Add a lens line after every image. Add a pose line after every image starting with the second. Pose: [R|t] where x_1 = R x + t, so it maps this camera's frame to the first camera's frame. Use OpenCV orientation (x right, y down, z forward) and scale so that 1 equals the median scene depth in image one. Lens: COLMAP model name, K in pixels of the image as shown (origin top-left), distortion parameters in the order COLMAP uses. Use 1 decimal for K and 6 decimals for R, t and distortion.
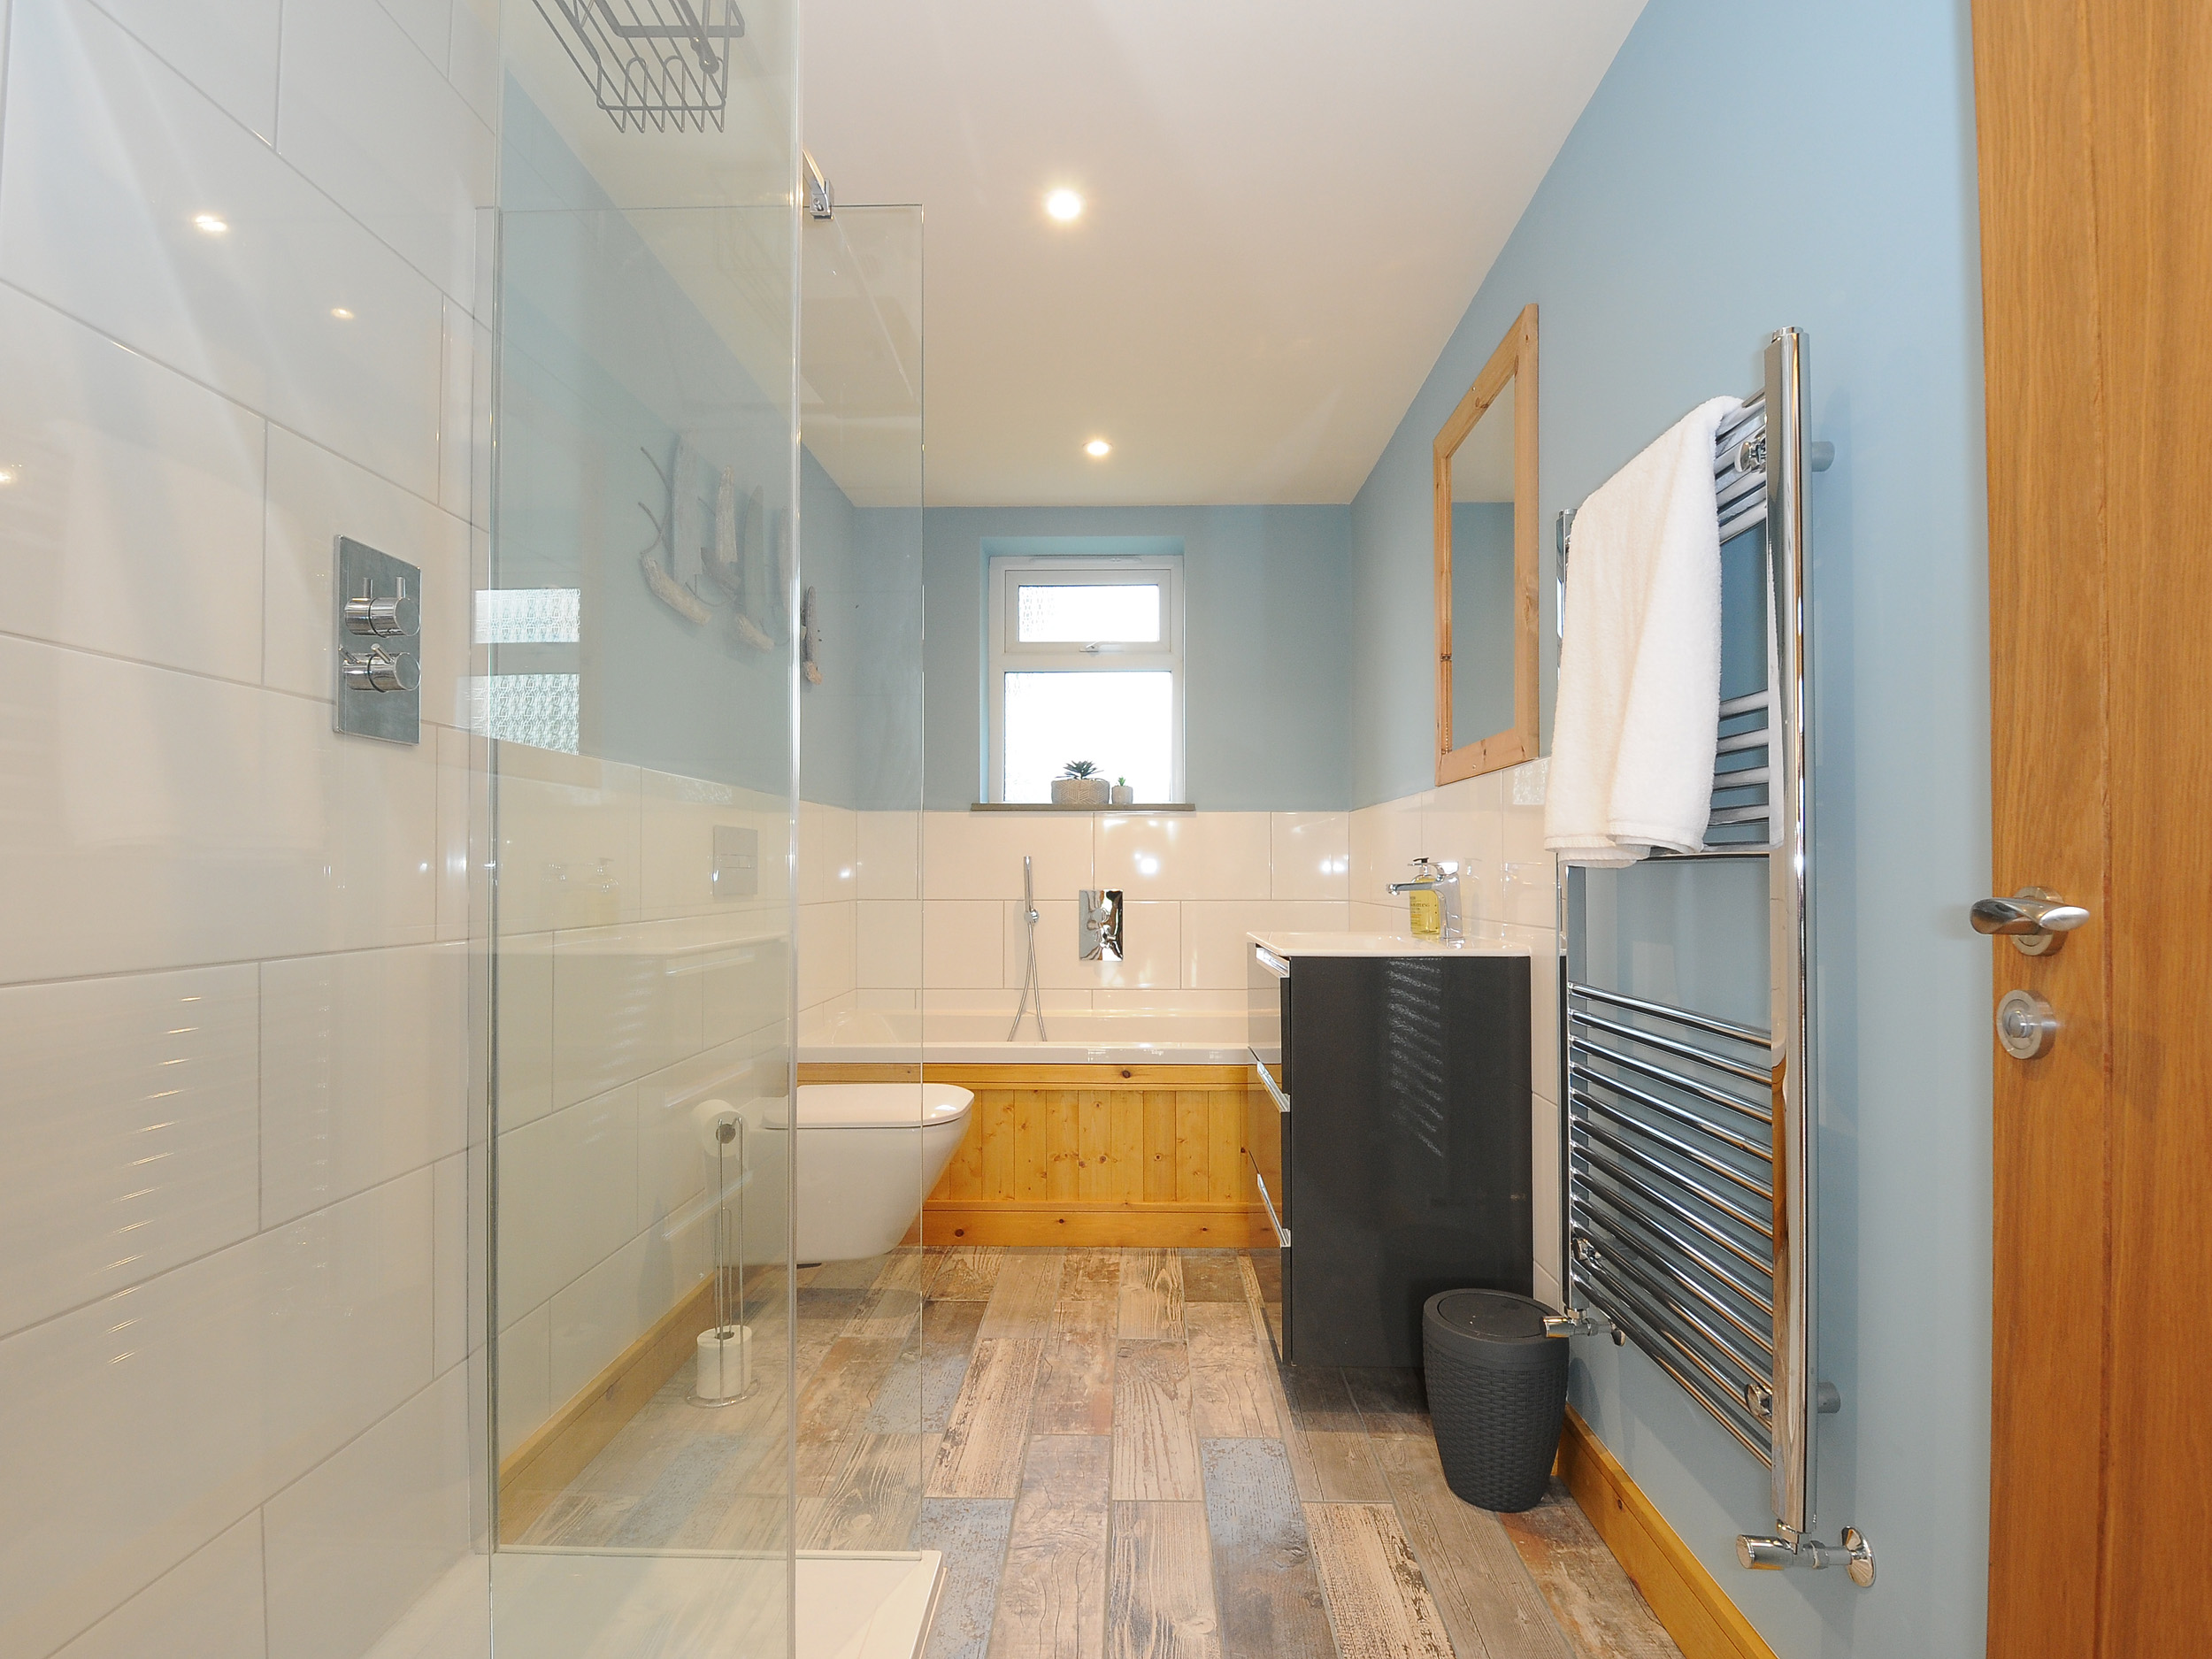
lens RADIAL K [[1080.9, 0, 1112.6], [0, 1080.9, 863.8], [0, 0, 1]] dist [0.020045, -0.022234]
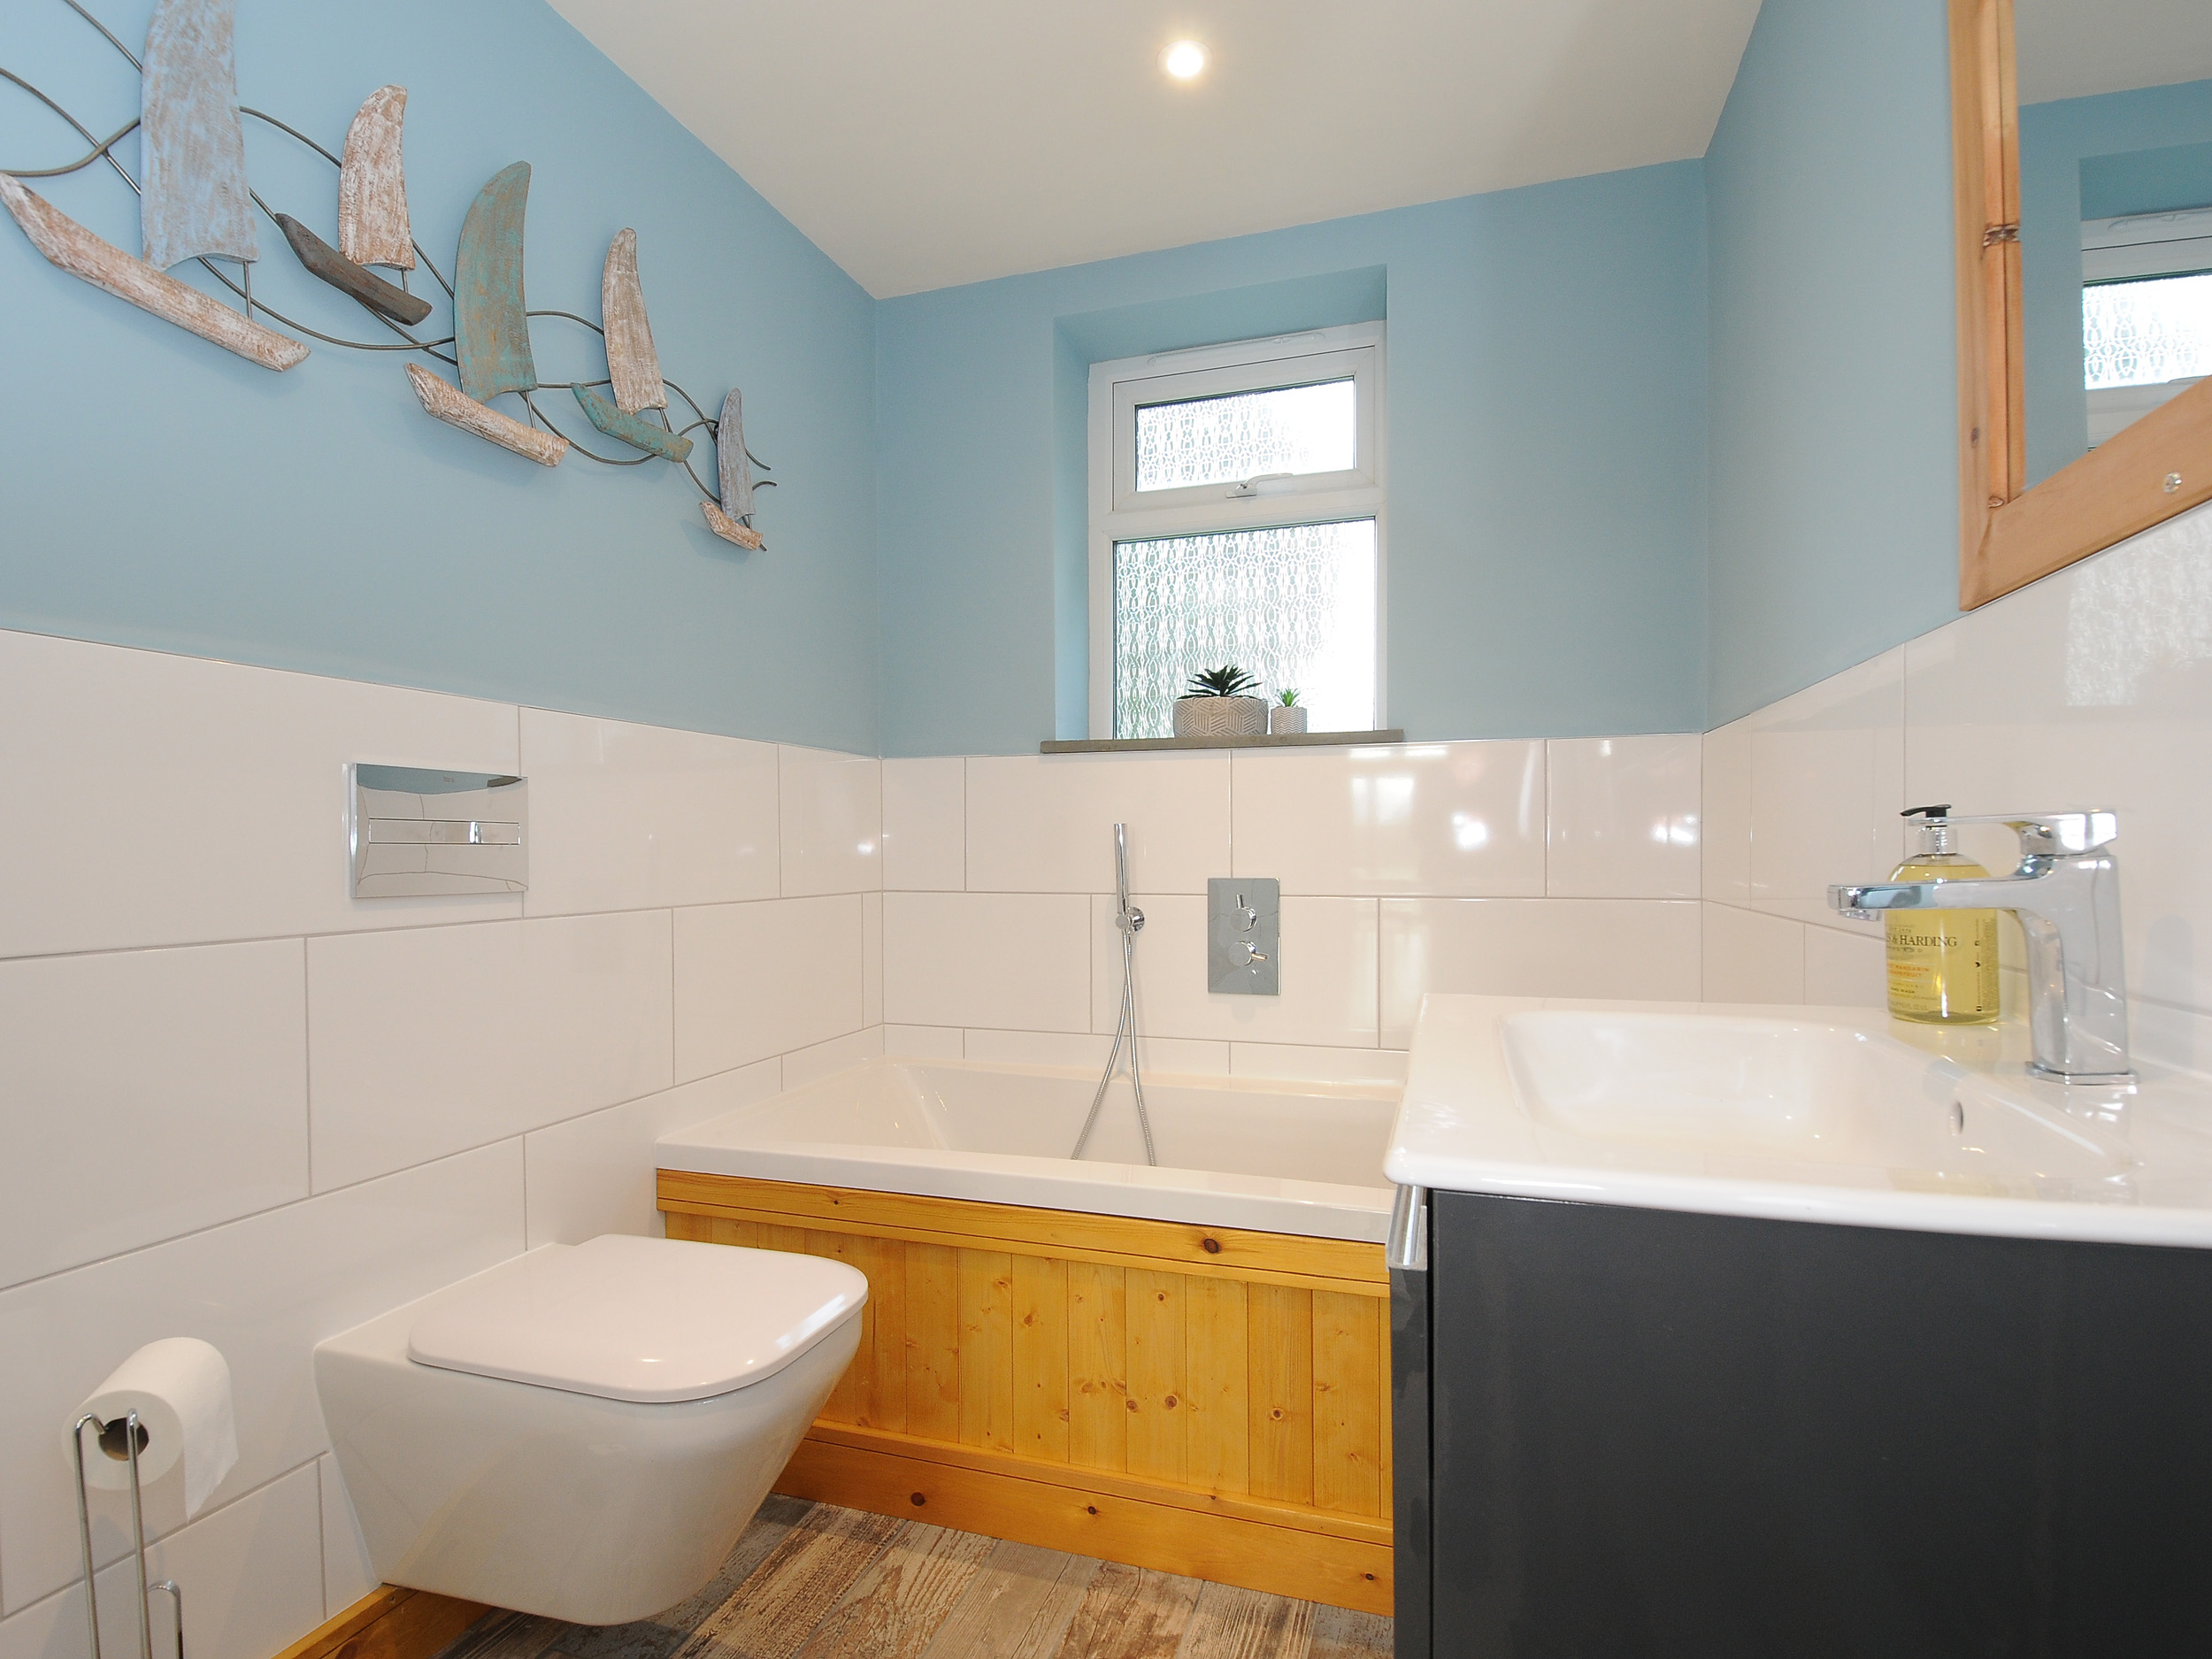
lens RADIAL K [[1080.9, 0, 1112.6], [0, 1080.9, 863.8], [0, 0, 1]] dist [0.020045, -0.022234]
pose [[0.959064, -0.001581, -0.283184, 0.093561], [0.008145, 0.999725, 0.022005, 0.002952], [0.283072, -0.023411, 0.958813, 0.418071]]
